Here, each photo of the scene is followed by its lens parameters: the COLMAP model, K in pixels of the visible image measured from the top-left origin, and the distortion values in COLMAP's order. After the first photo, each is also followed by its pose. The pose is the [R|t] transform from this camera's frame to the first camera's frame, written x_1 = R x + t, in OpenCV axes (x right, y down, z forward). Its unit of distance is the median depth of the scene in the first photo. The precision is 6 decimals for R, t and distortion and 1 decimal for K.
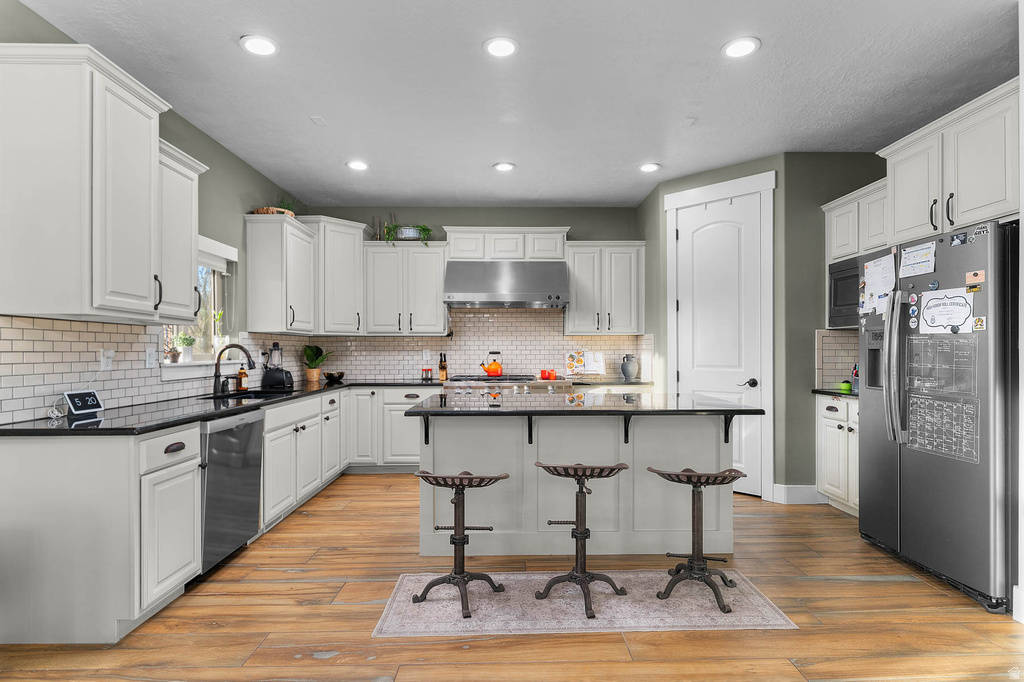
lens RADIAL K [[520.1, 0, 521.7], [0, 520.1, 352.1], [0, 0, 1]] dist [0.000185, -0.001663]
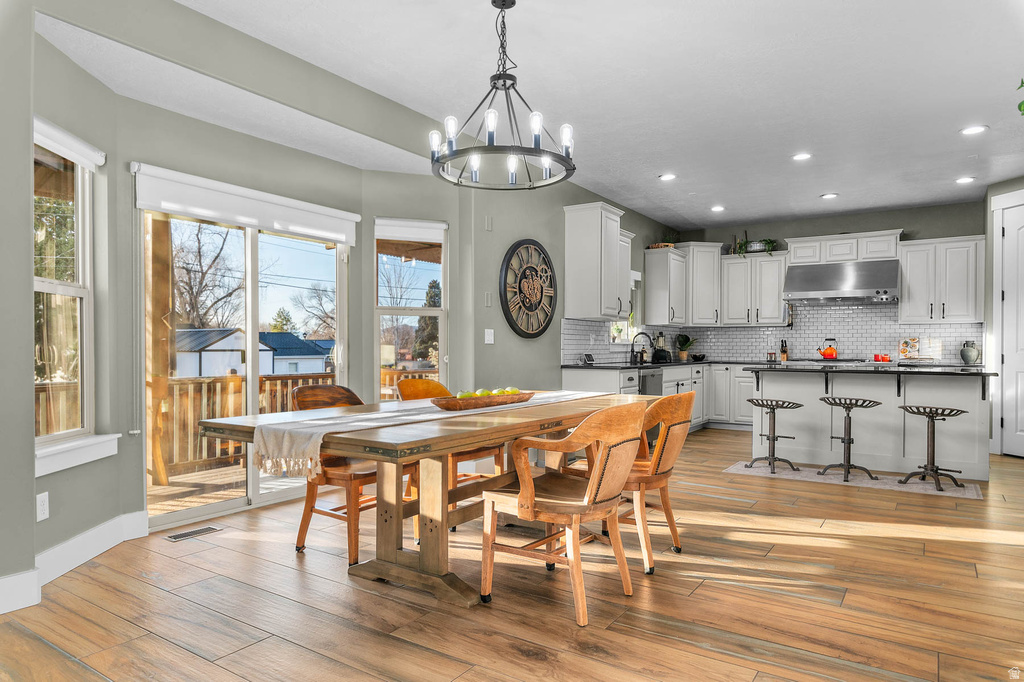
lens RADIAL K [[638.2, 0, 512.3], [0, 638.2, 353.5], [0, 0, 1]] dist [-0.002501, -0.001148]
pose [[0.818581, 0.011121, -0.574283, 0.254346], [-0.007562, 0.999935, 0.008584, 0.034888], [0.574341, -0.002684, 0.818612, -0.822901]]
